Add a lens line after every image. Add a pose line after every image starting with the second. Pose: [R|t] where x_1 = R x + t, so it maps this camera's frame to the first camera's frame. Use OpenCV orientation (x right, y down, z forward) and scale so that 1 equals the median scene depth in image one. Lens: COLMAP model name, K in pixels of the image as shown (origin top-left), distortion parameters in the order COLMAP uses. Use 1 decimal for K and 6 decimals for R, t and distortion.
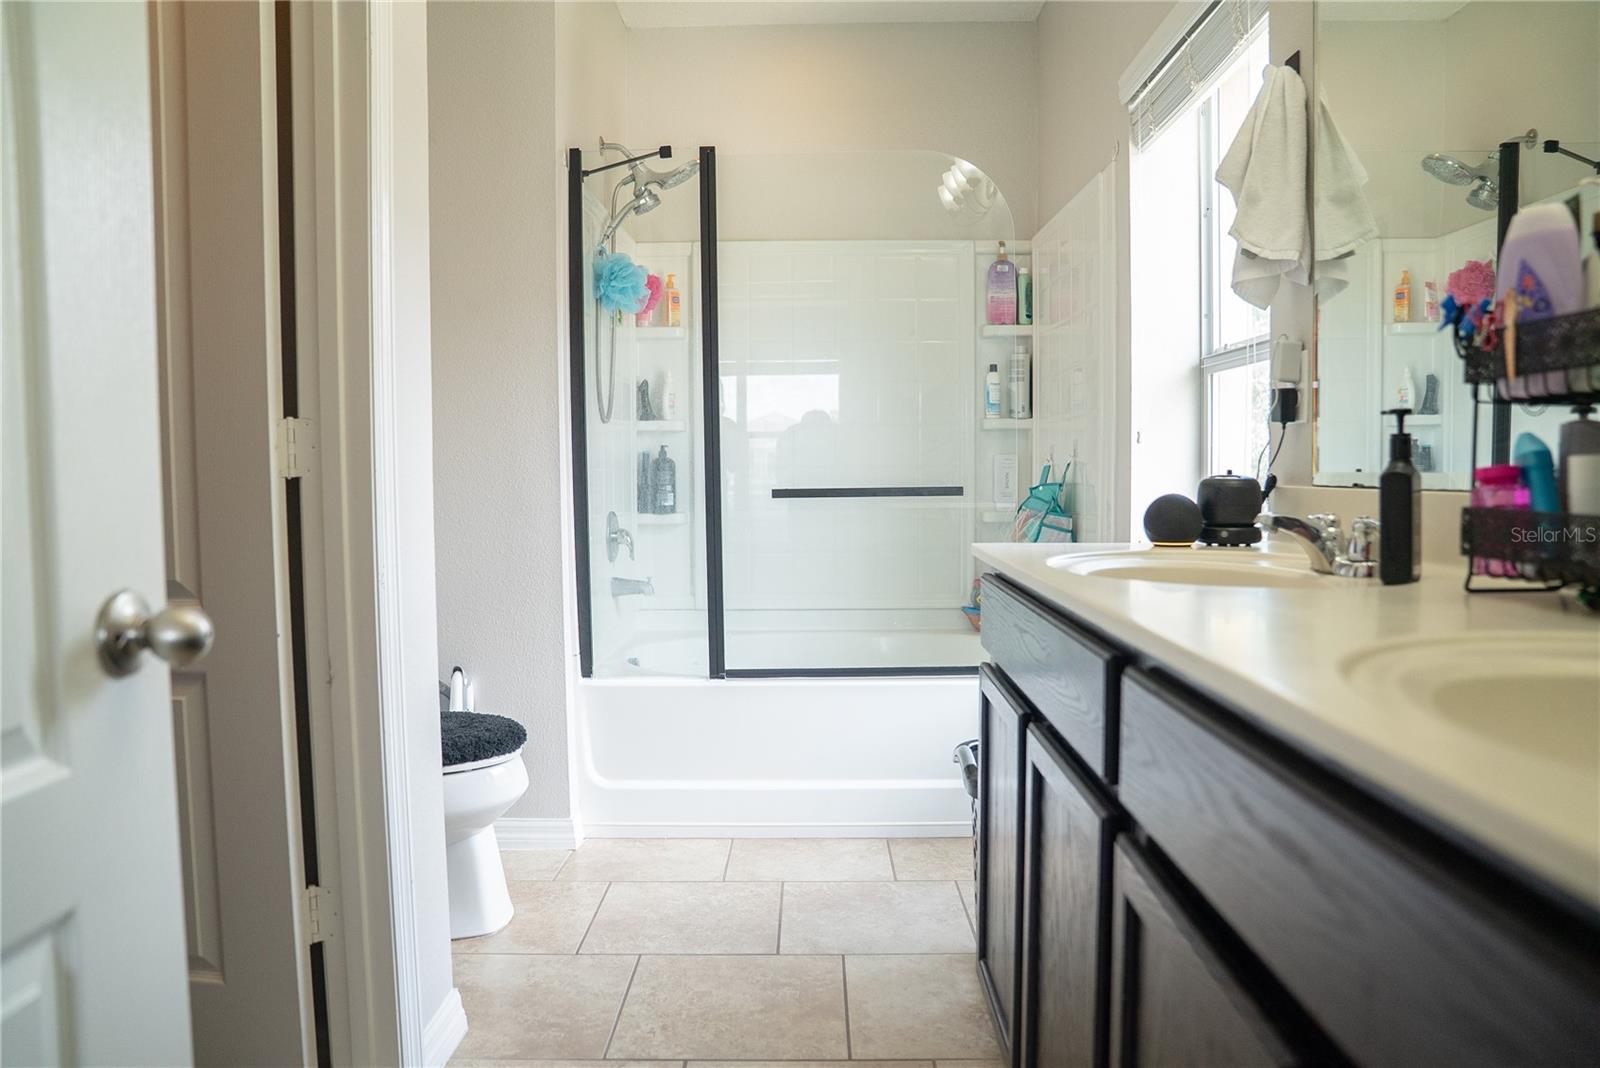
lens RADIAL K [[1103.4, 0, 798.1], [0, 1103.4, 535.6], [0, 0, 1]] dist [-0.084446, 0.020028]
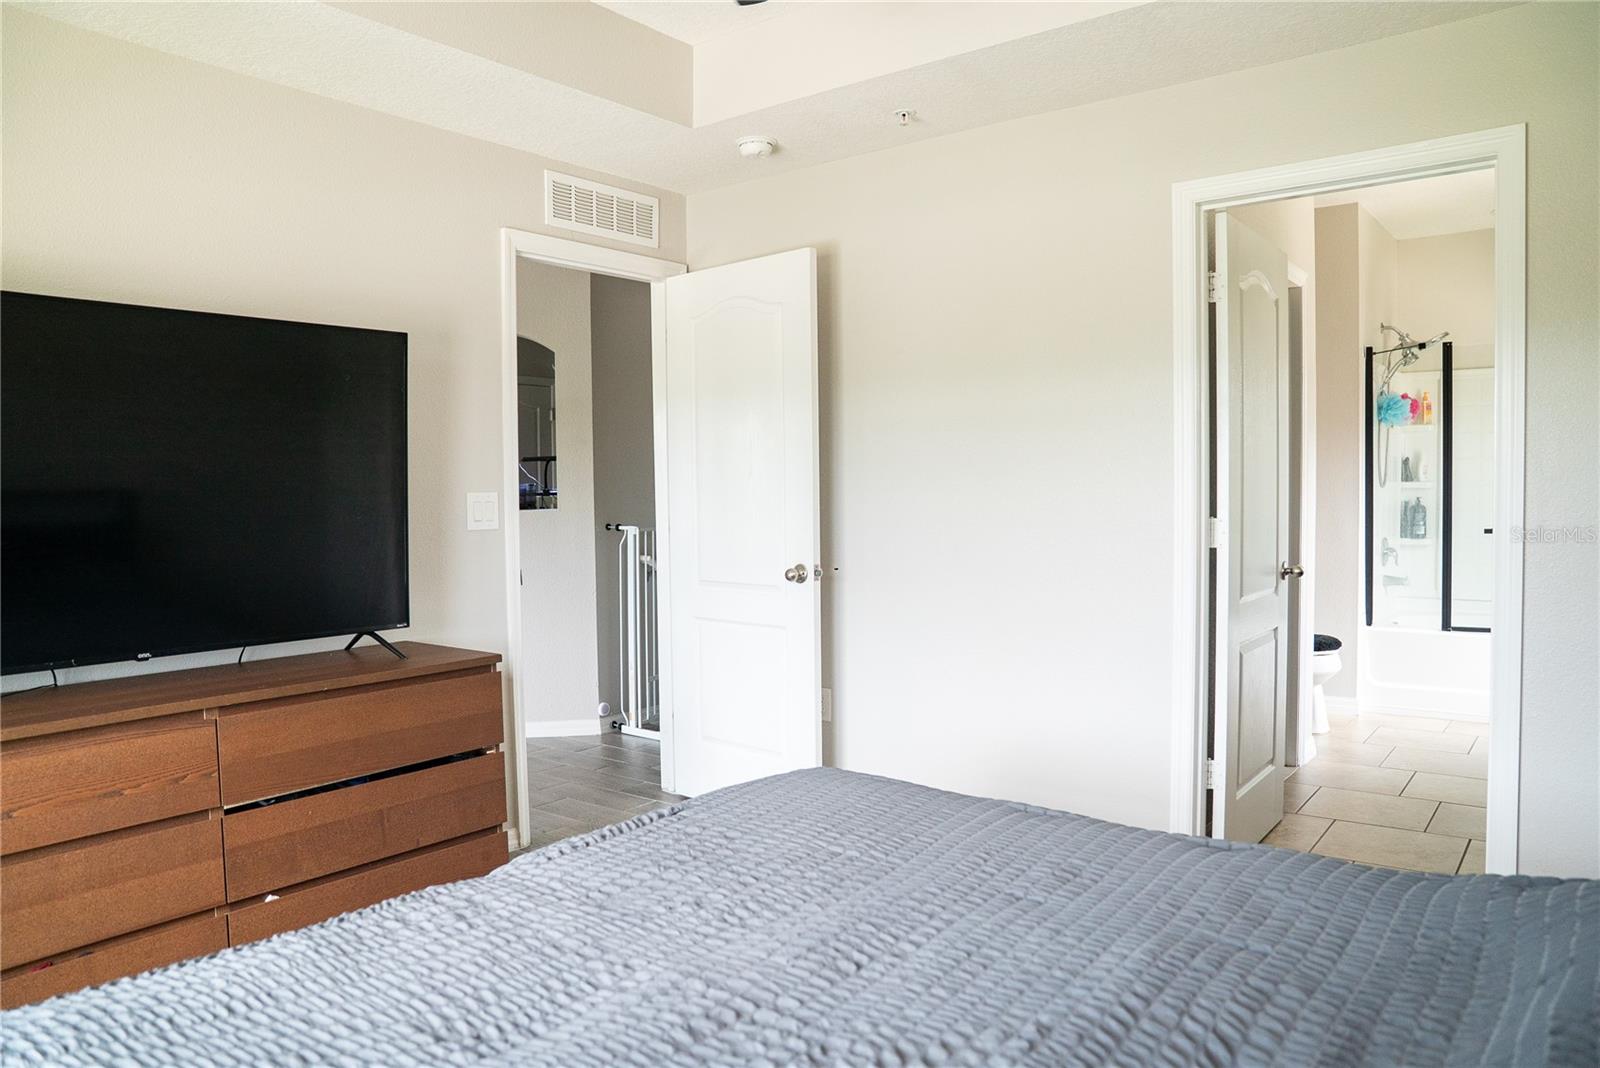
lens RADIAL K [[1103.4, 0, 792.3], [0, 1103.4, 534.0], [0, 0, 1]] dist [-0.084446, 0.020028]
pose [[0.795133, 0.025543, -0.605897, 0.120093], [-0.032040, 0.999487, 0.000090, 0.002954], [0.605589, 0.019342, 0.795543, -0.941449]]
